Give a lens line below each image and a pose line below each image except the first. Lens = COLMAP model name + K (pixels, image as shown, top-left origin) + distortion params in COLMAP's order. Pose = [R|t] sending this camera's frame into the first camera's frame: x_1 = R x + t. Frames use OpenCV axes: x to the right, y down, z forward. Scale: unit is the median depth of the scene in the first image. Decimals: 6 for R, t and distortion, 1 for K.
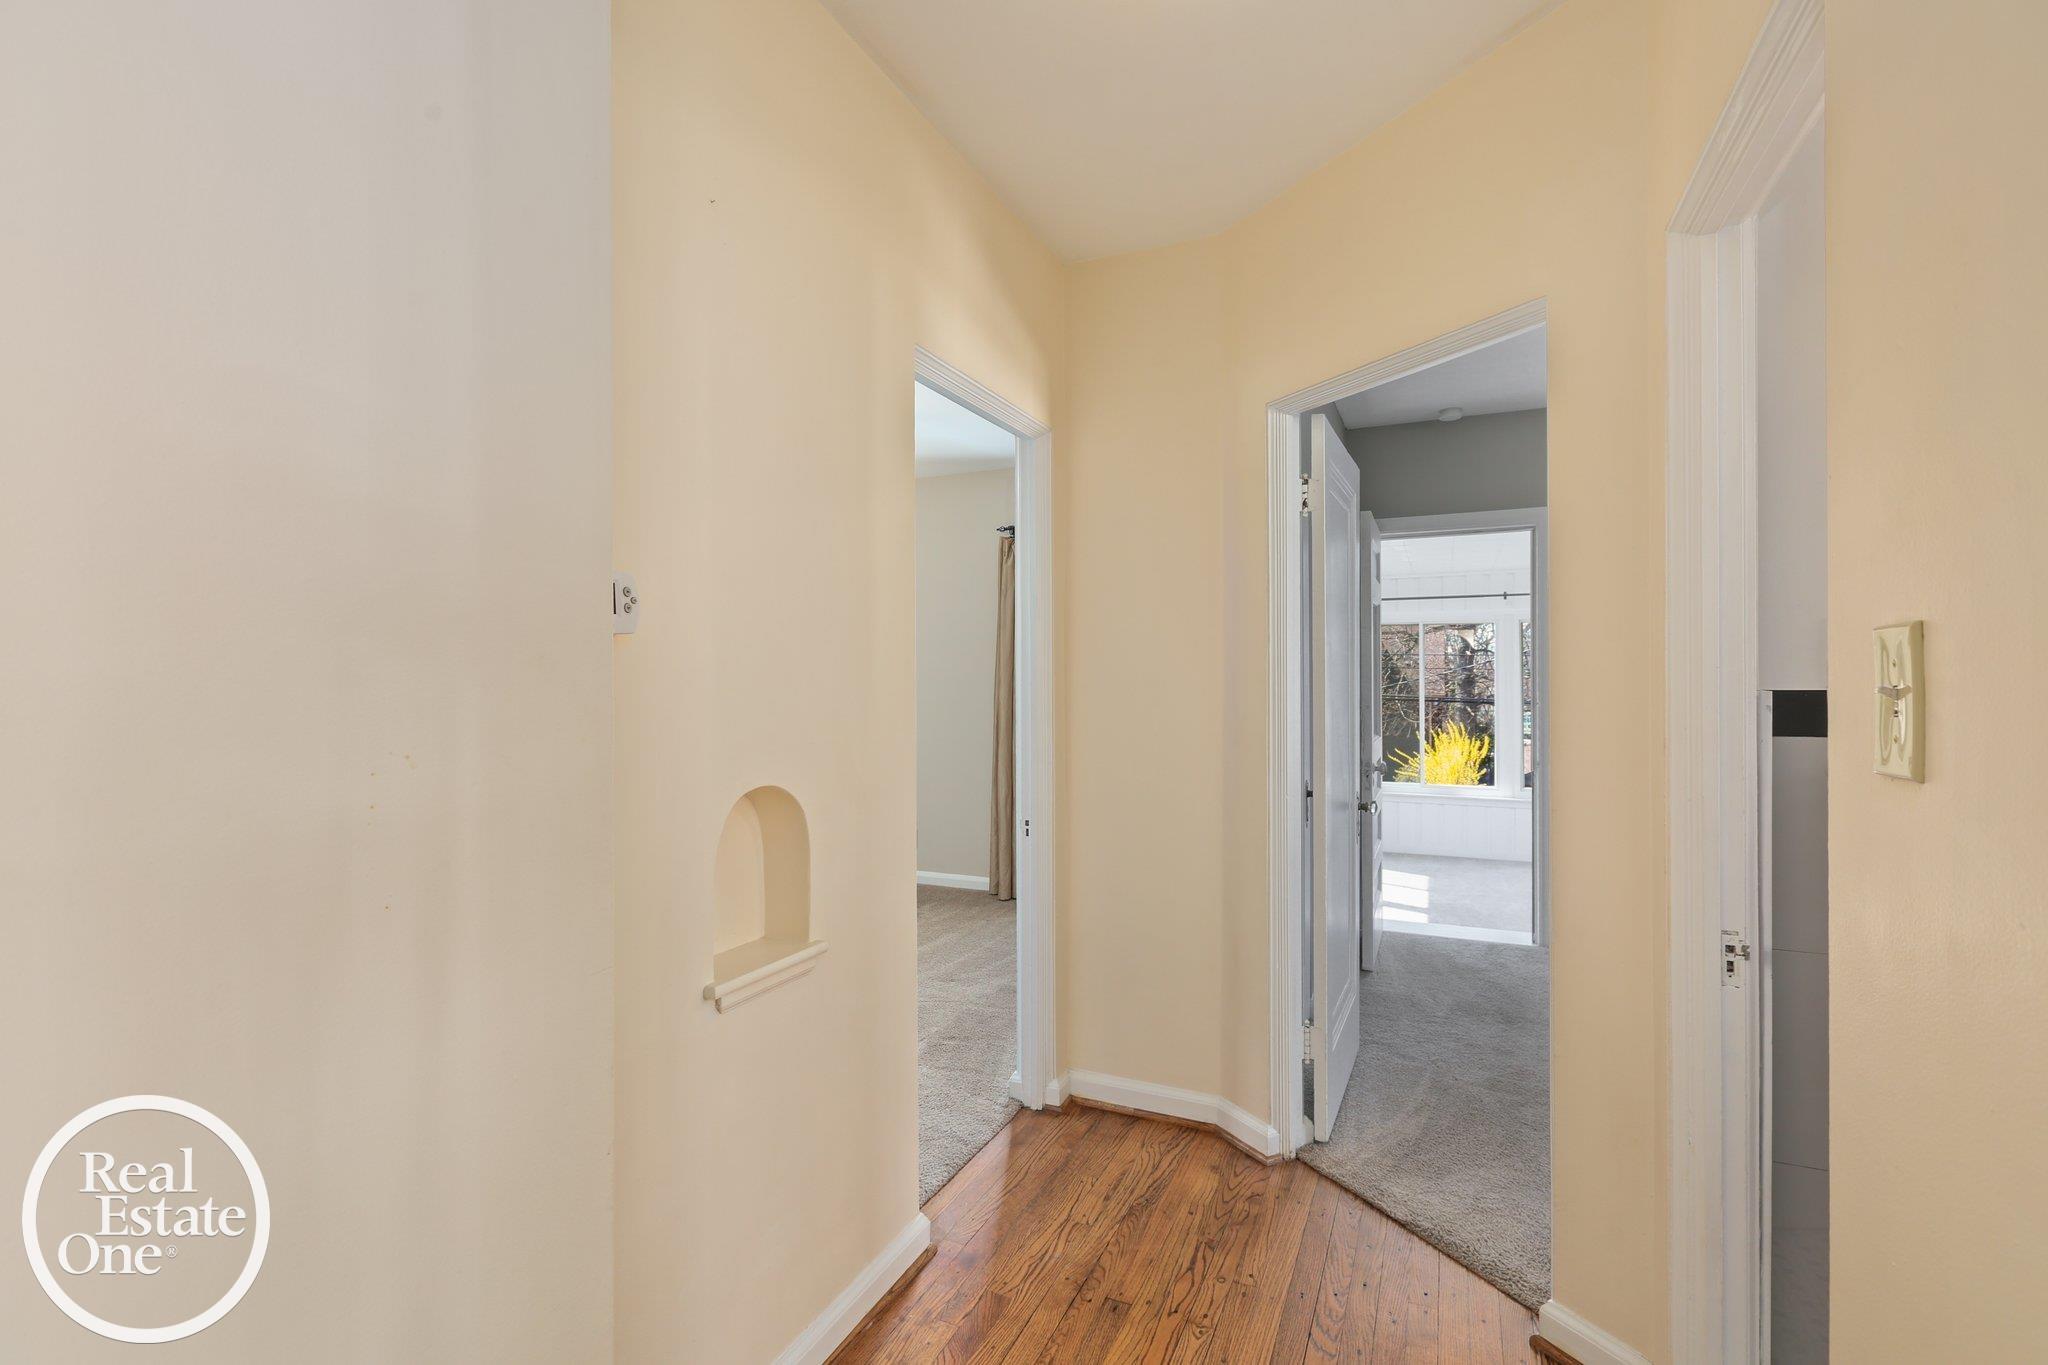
lens RADIAL K [[943.1, 0, 1016.6], [0, 943.1, 679.0], [0, 0, 1]] dist [0.000620, 0.000127]
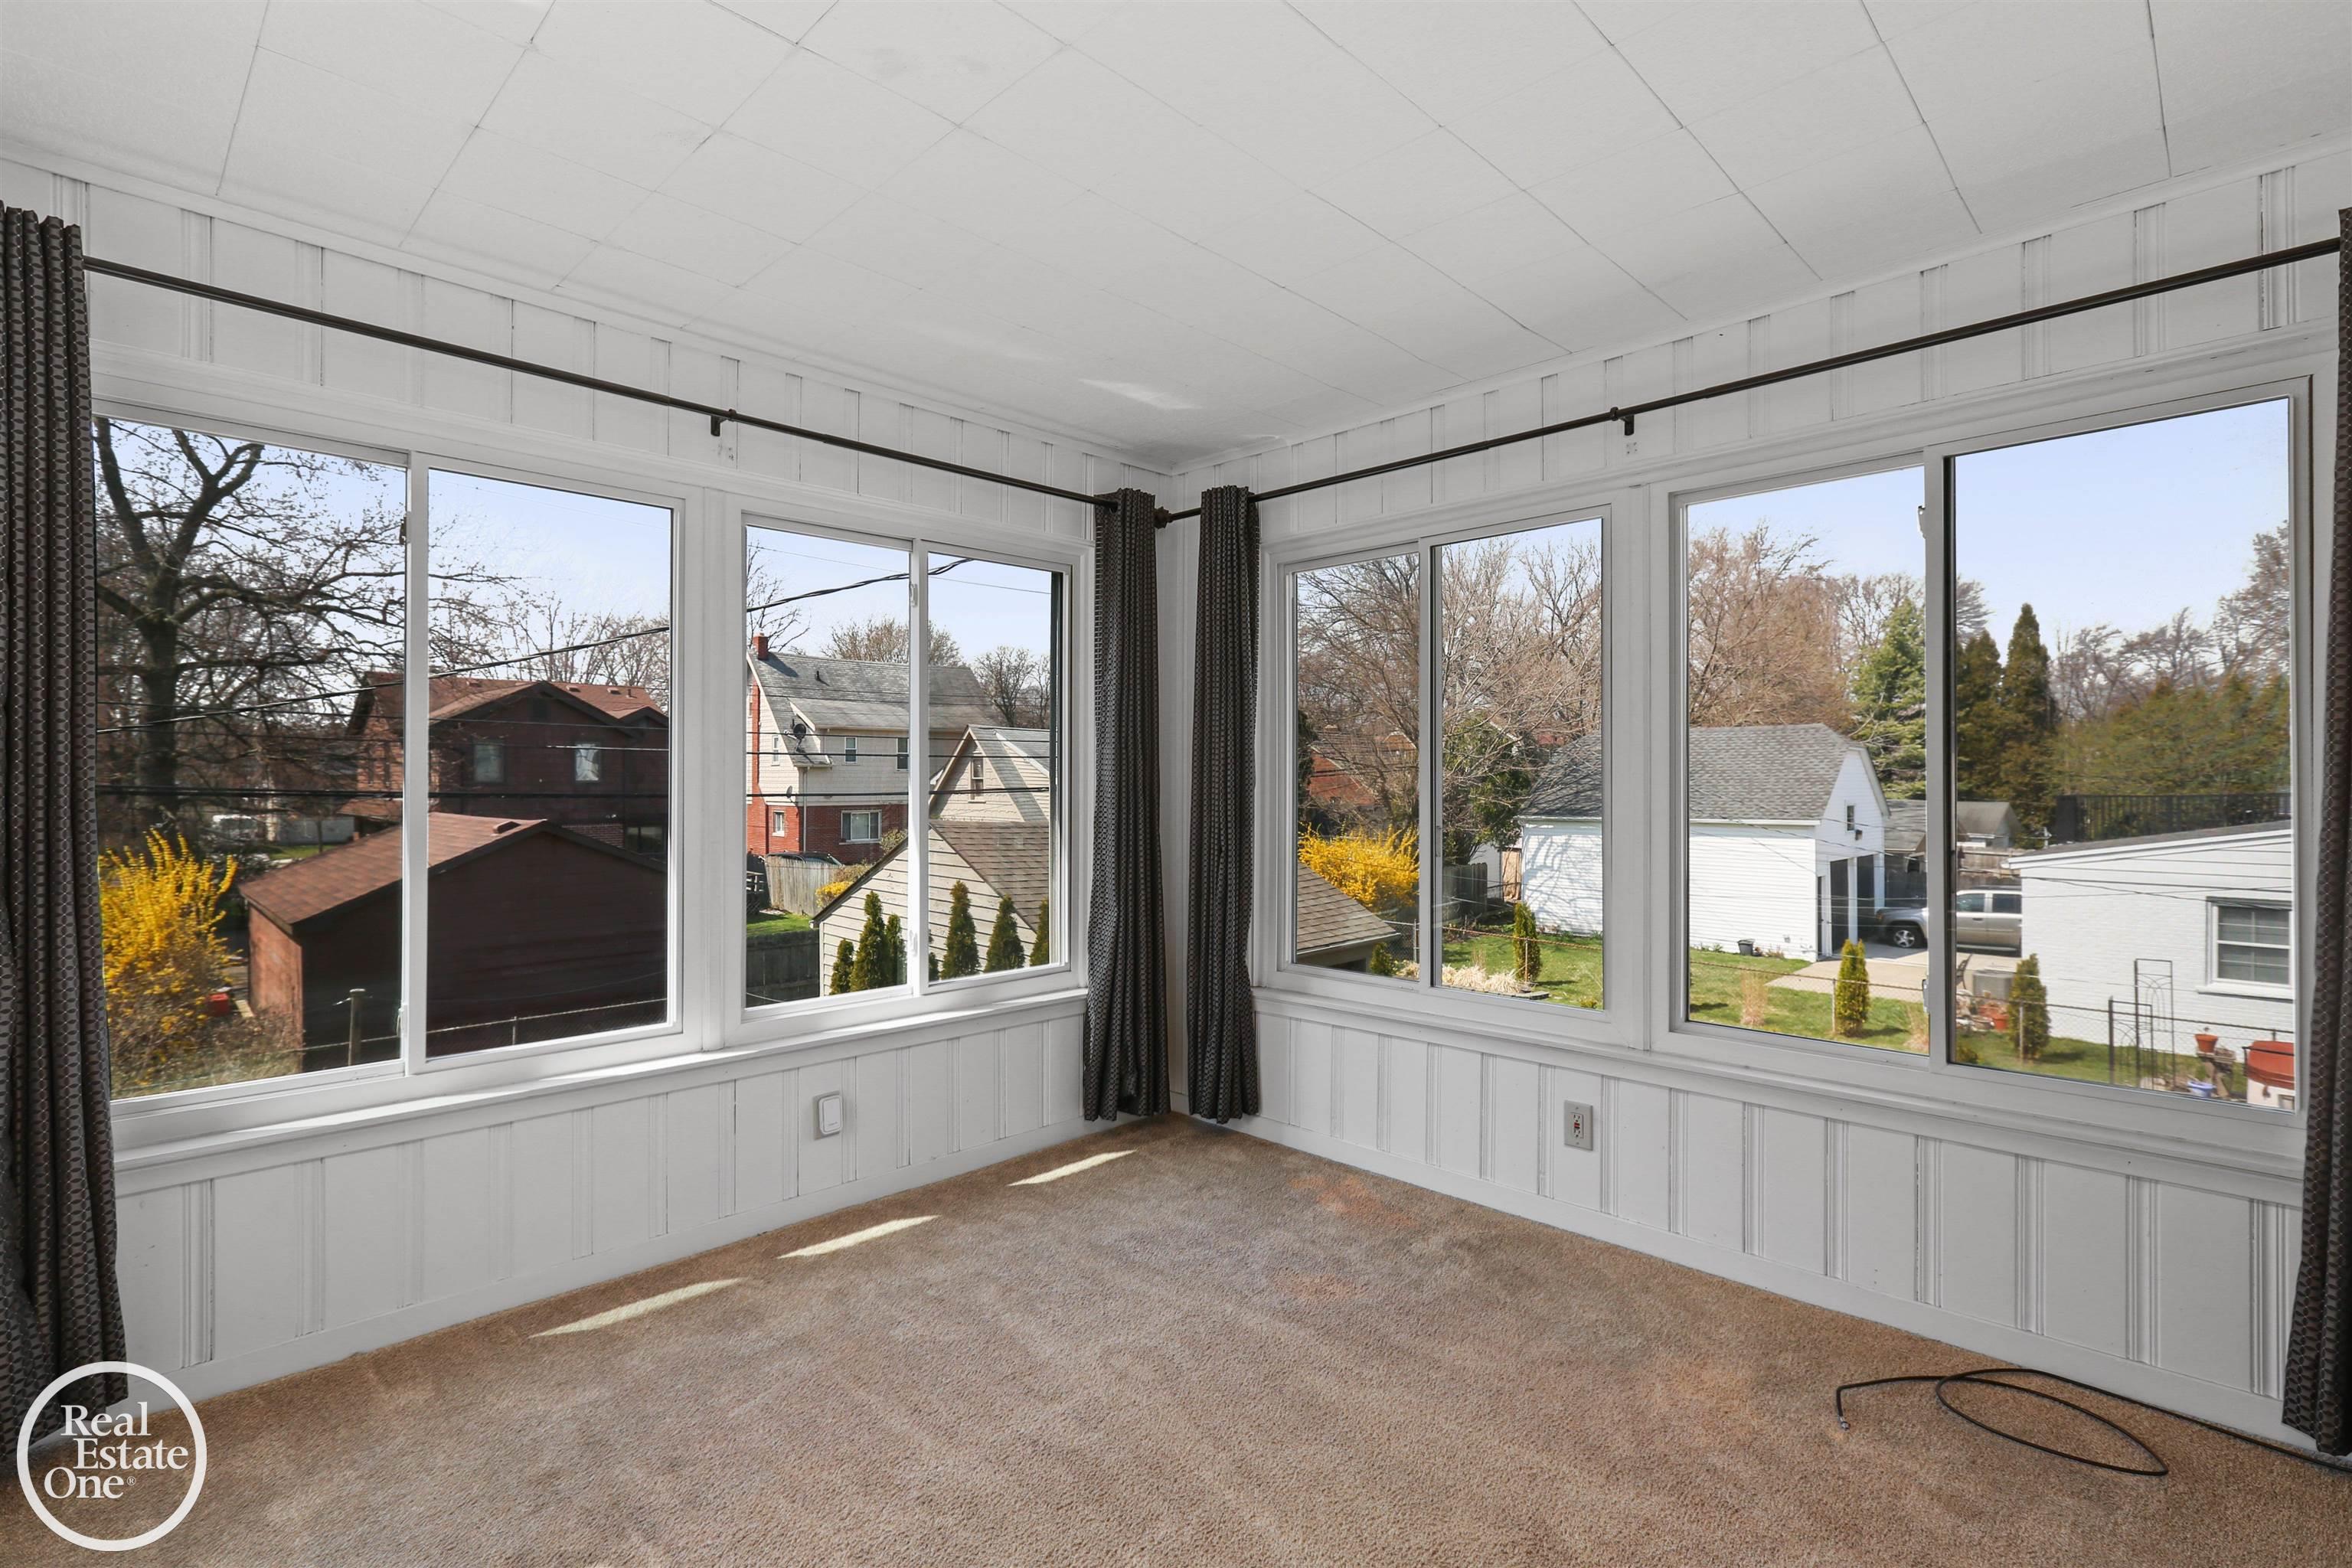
lens RADIAL K [[1083.1, 0, 1167.5], [0, 1083.1, 780.0], [0, 0, 1]] dist [0.000620, 0.000127]
pose [[0.342853, -0.001724, 0.939387, 0.071133], [-0.004360, 0.999985, 0.003427, 0.009706], [-0.939379, -0.005271, 0.342841, 0.228878]]
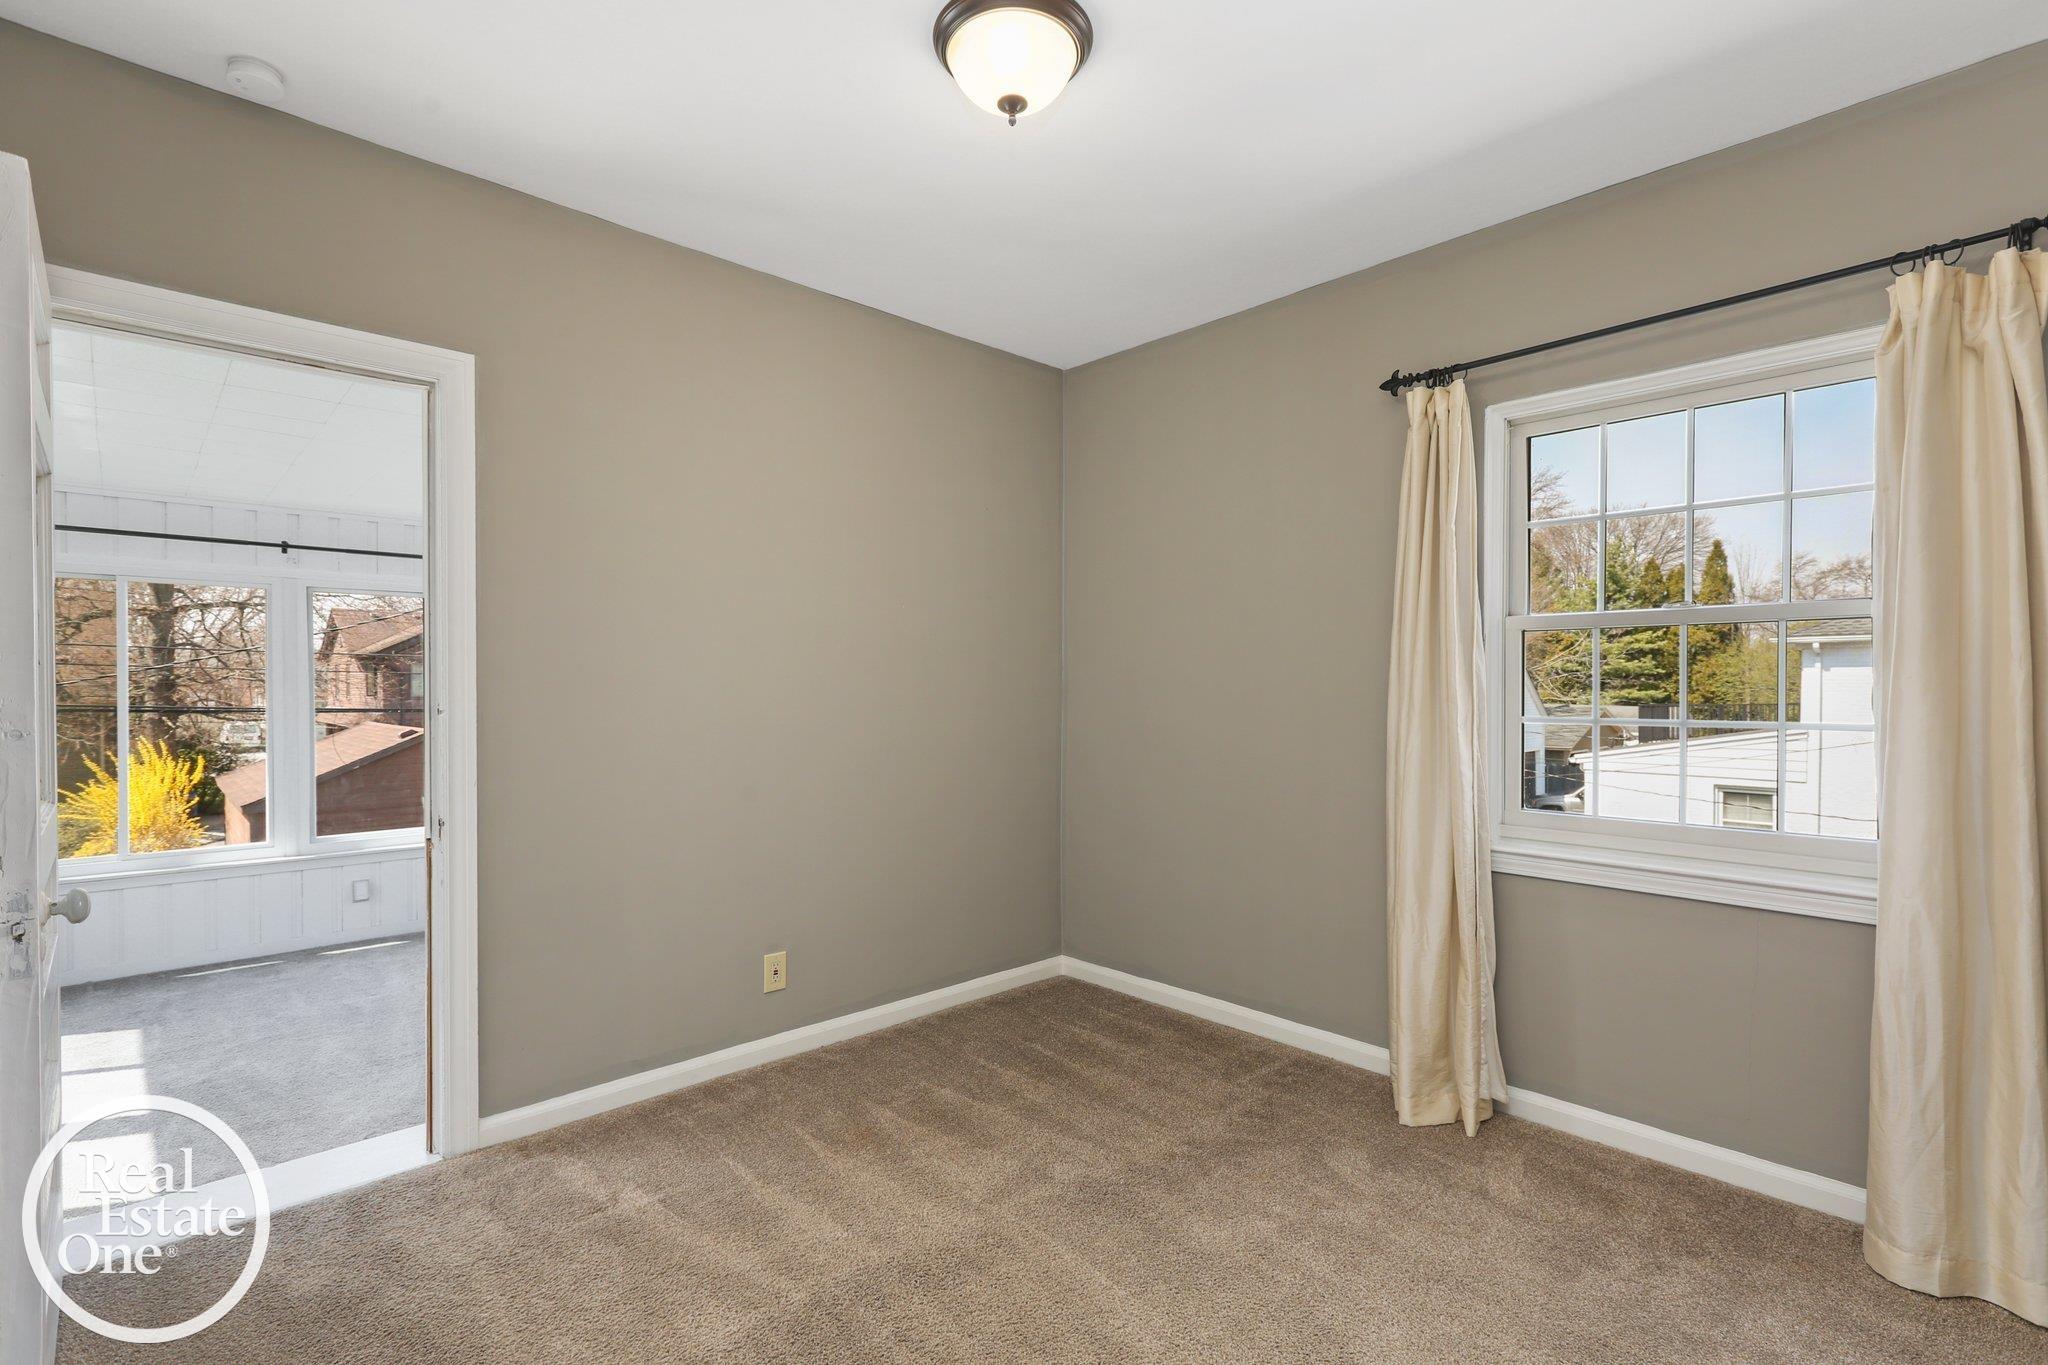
lens RADIAL K [[941.3, 0, 1036.6], [0, 941.3, 693.3], [0, 0, 1]] dist [-0.001402, -0.000340]
pose [[0.362041, -0.009634, 0.932112, 0.031564], [-0.000973, 0.999942, 0.010713, 0.001506], [-0.932162, -0.004786, 0.362011, 0.088310]]
